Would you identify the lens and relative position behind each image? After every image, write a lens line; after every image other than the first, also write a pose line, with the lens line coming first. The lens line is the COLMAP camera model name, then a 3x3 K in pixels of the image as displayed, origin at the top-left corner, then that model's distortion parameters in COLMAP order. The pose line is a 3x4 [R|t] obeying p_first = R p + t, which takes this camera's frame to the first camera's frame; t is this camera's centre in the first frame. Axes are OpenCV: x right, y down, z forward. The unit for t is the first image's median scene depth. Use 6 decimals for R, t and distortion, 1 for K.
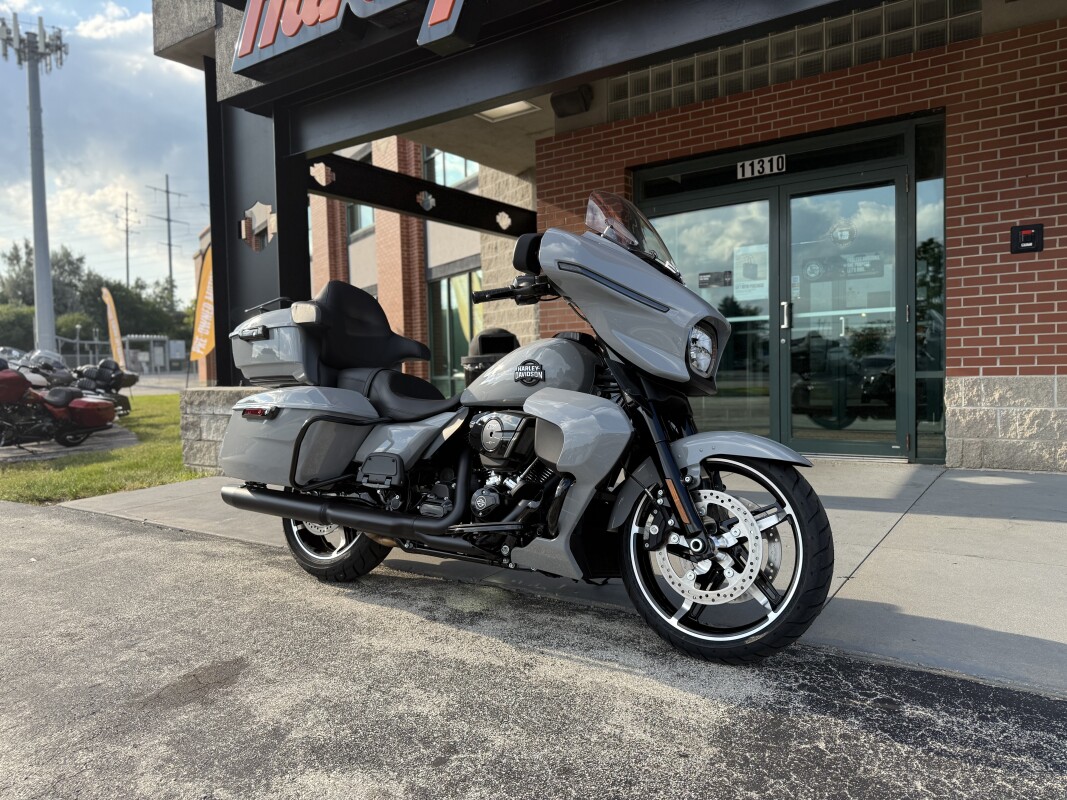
lens RADIAL K [[744.8, 0, 535.9], [0, 744.8, 393.4], [0, 0, 1]] dist [0.046261, -0.062376]
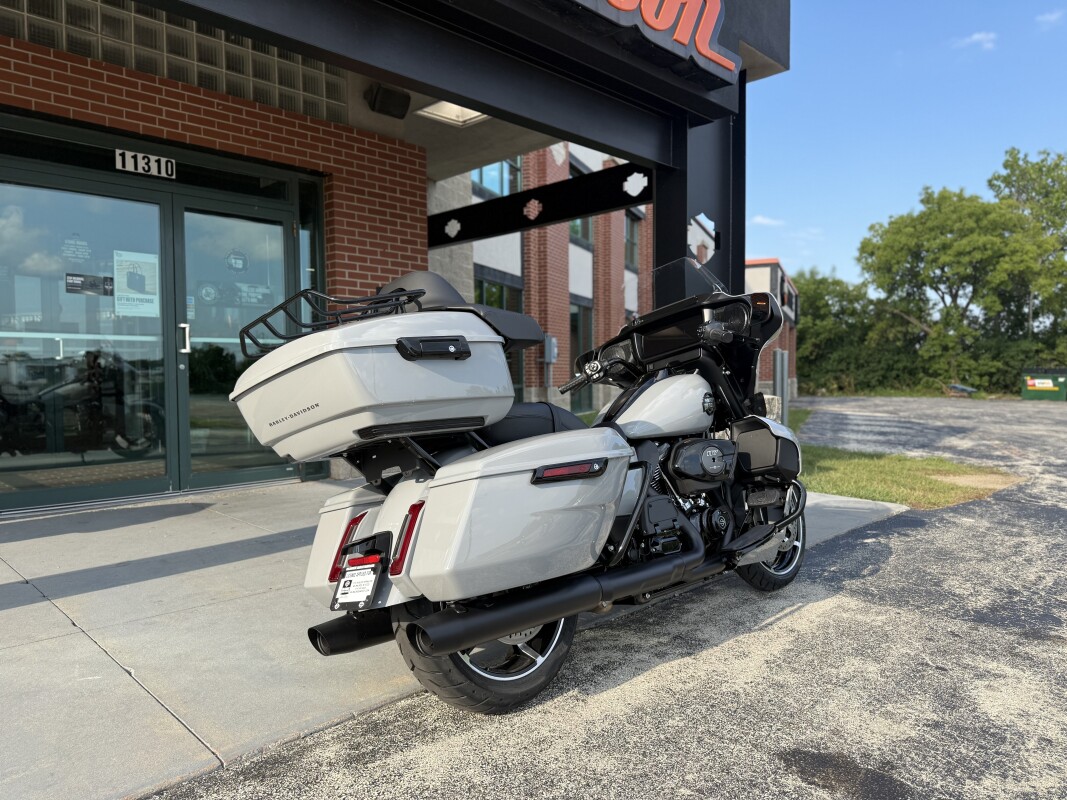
lens RADIAL K [[747.0, 0, 533.5], [0, 747.0, 400.0], [0, 0, 1]] dist [0.000308, -0.003726]
pose [[0.176110, -0.011038, 0.984309, -1.162409], [0.034417, 0.999395, 0.005049, -0.047824], [-0.983769, 0.032988, 0.176383, 1.031133]]
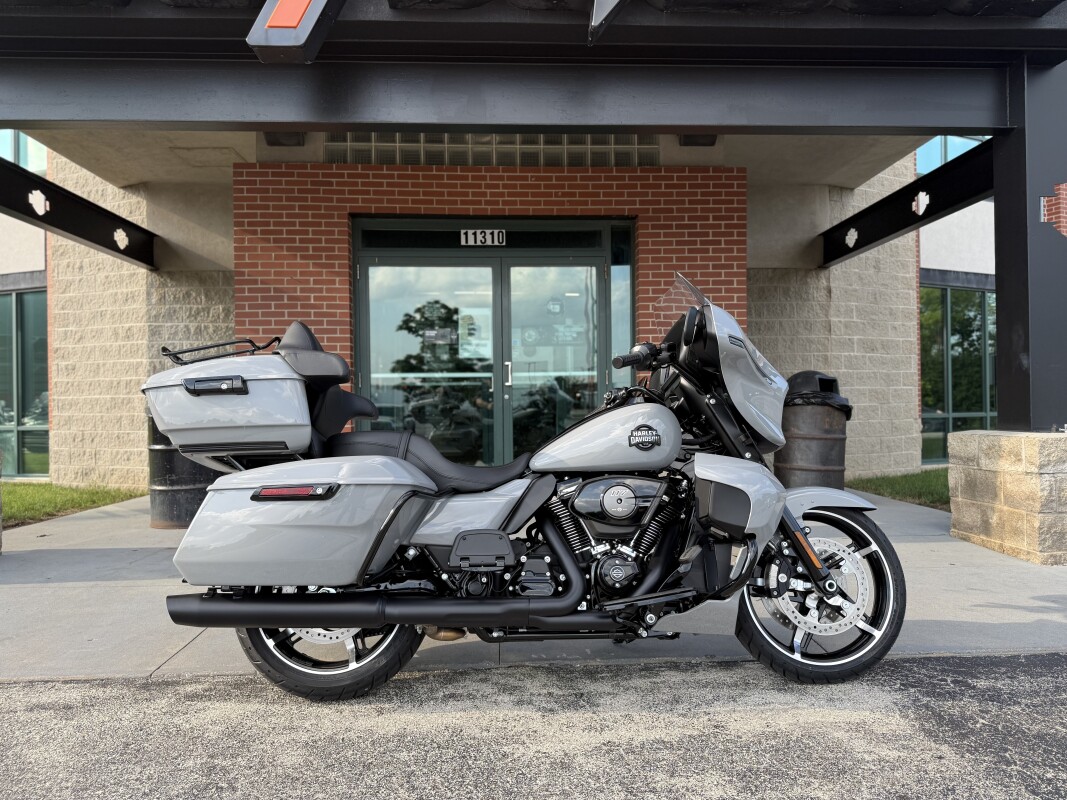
lens RADIAL K [[747.0, 0, 533.5], [0, 747.0, 400.0], [0, 0, 1]] dist [0.000308, -0.003726]
pose [[0.794301, 0.019728, 0.607205, -0.719621], [0.014453, 0.998576, -0.051350, -0.027969], [-0.607353, 0.049563, 0.792885, 0.278945]]
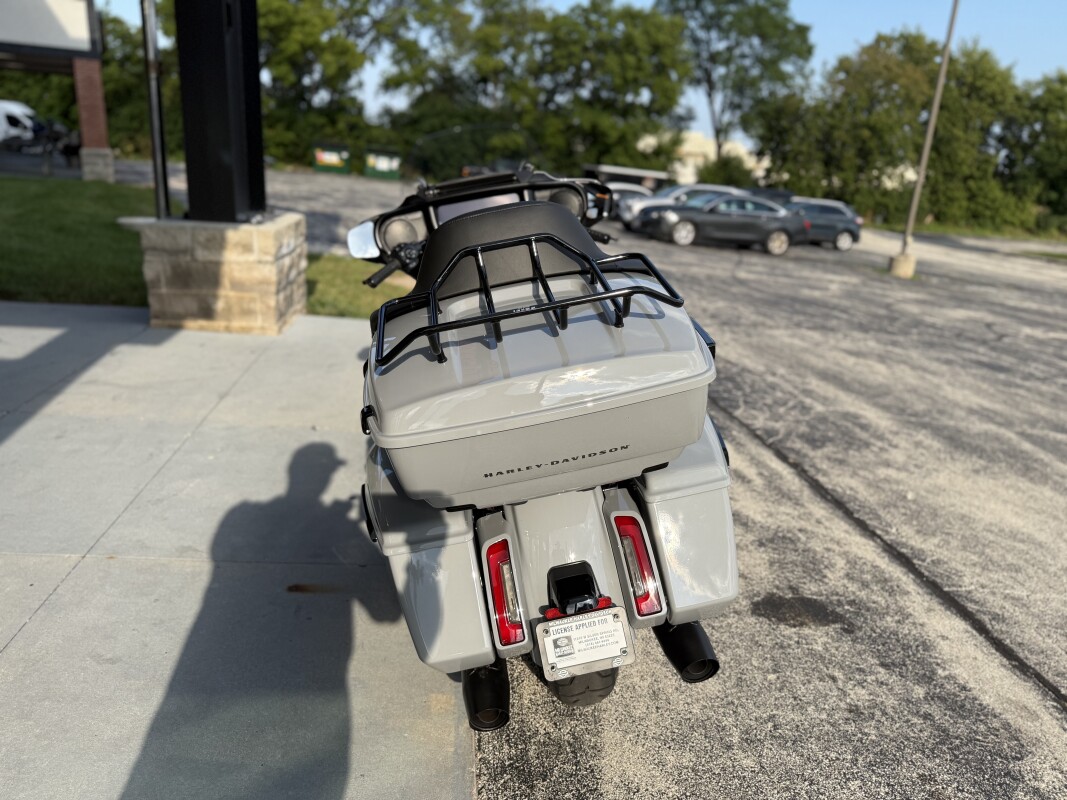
lens RADIAL K [[758.1, 0, 524.5], [0, 758.1, 401.7], [0, 0, 1]] dist [-0.003747, -0.008686]
pose [[-0.644685, -0.257340, 0.719831, -0.812531], [-0.027274, 0.948779, 0.314761, -0.234628], [-0.763961, 0.183289, -0.618683, 1.719836]]
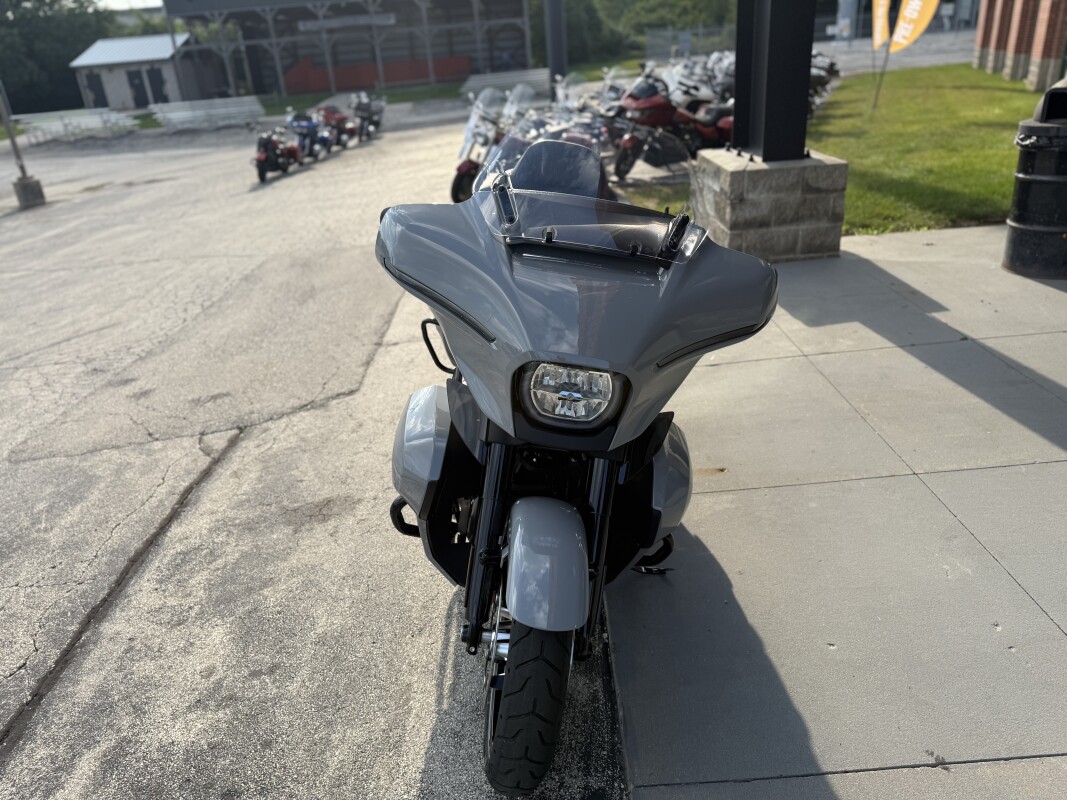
lens RADIAL K [[754.4, 0, 550.1], [0, 754.4, 398.7], [0, 0, 1]] dist [0.002841, 0.000464]
pose [[0.590744, 0.315357, -0.742678, 0.677267], [0.027591, 0.912023, 0.409211, -0.316167], [0.806387, -0.262230, 0.530071, 0.576075]]
